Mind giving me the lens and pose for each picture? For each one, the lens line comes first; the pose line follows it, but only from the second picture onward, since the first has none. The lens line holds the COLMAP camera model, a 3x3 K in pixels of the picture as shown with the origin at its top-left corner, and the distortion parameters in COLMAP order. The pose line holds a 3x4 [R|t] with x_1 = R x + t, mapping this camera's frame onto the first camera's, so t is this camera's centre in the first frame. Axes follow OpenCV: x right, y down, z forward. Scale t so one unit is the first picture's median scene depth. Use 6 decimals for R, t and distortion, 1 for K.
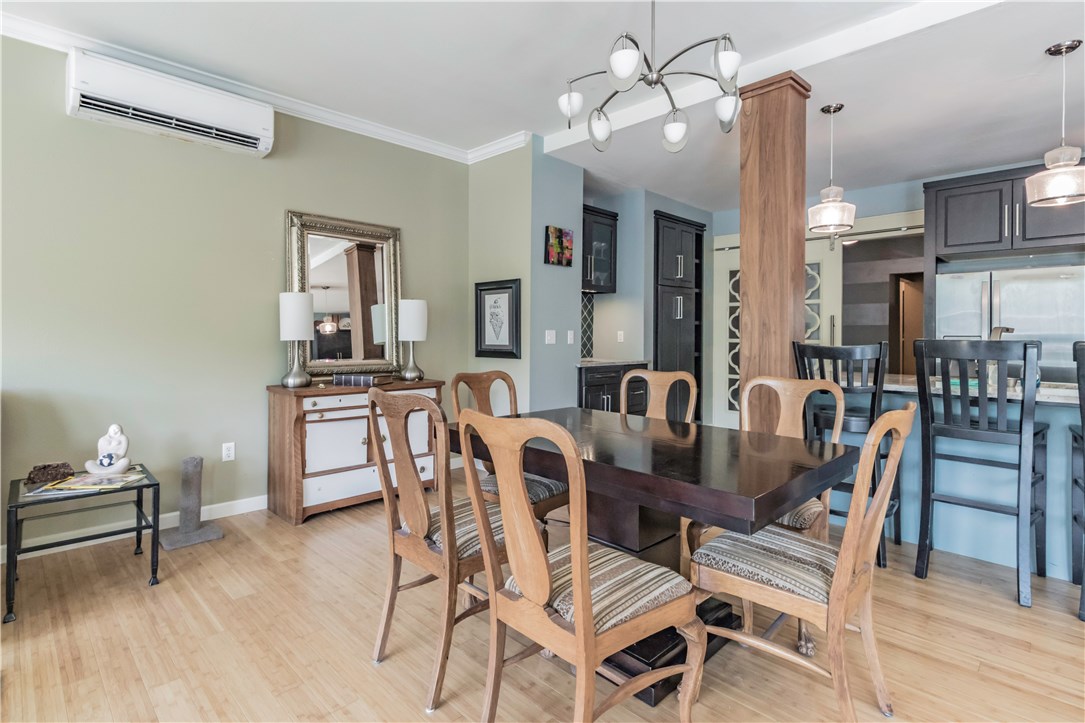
lens RADIAL K [[527.0, 0, 518.7], [0, 527.0, 333.0], [0, 0, 1]] dist [0.002614, -0.000781]
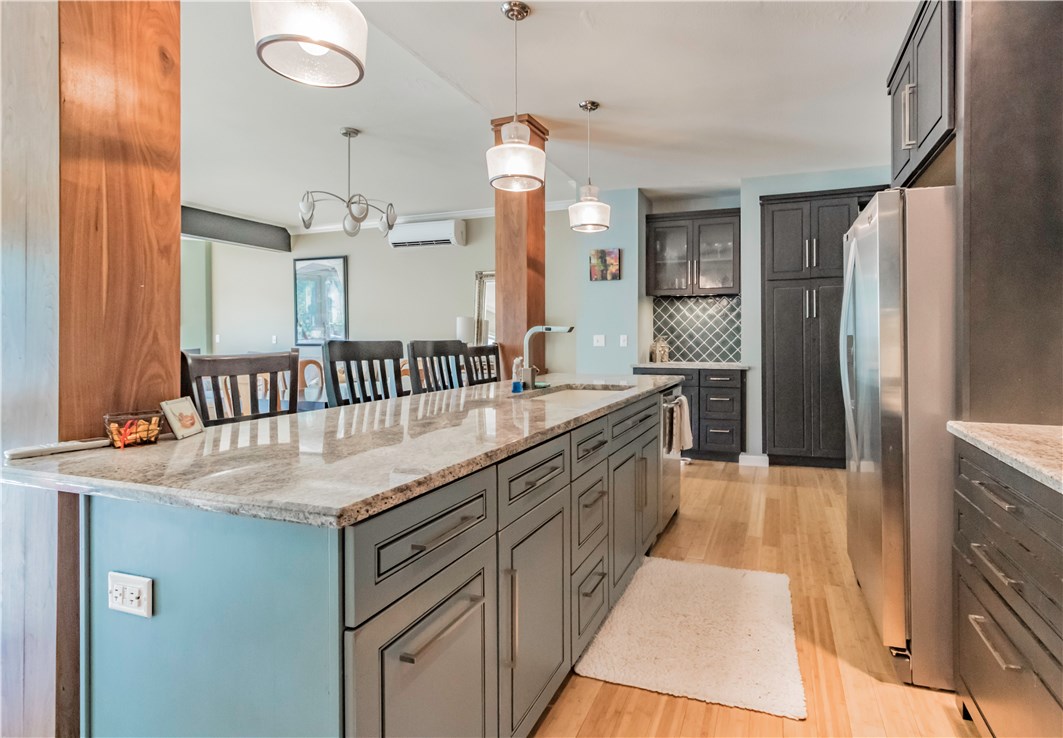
lens RADIAL K [[537.6, 0, 603.4], [0, 537.6, 341.5], [0, 0, 1]] dist [0.001142, -0.000006]
pose [[0.469381, -0.003122, -0.882990, 1.186879], [0.005743, 0.999983, -0.000483, 0.010604], [0.882977, -0.004845, 0.469391, 0.440986]]
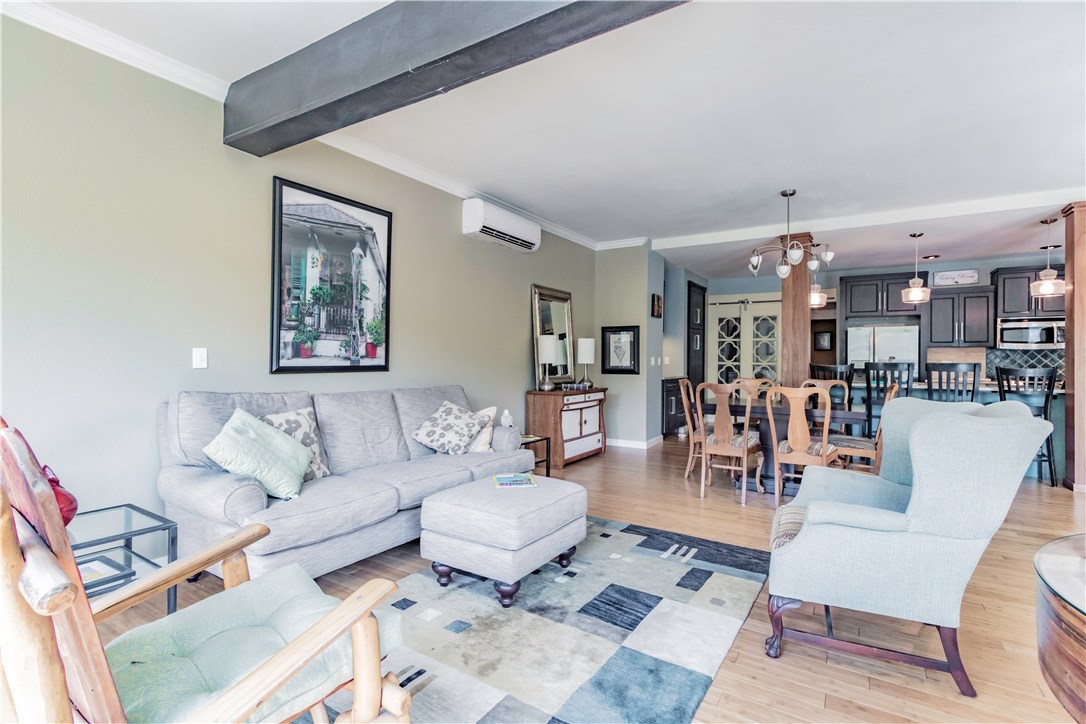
lens RADIAL K [[500.2, 0, 552.9], [0, 500.2, 357.6], [0, 0, 1]] dist [0.002311, 0.000514]
pose [[0.967709, 0.000683, 0.252068, -0.651033], [-0.001223, 0.999997, 0.001987, -0.006059], [-0.252066, -0.002231, 0.967708, -0.441582]]
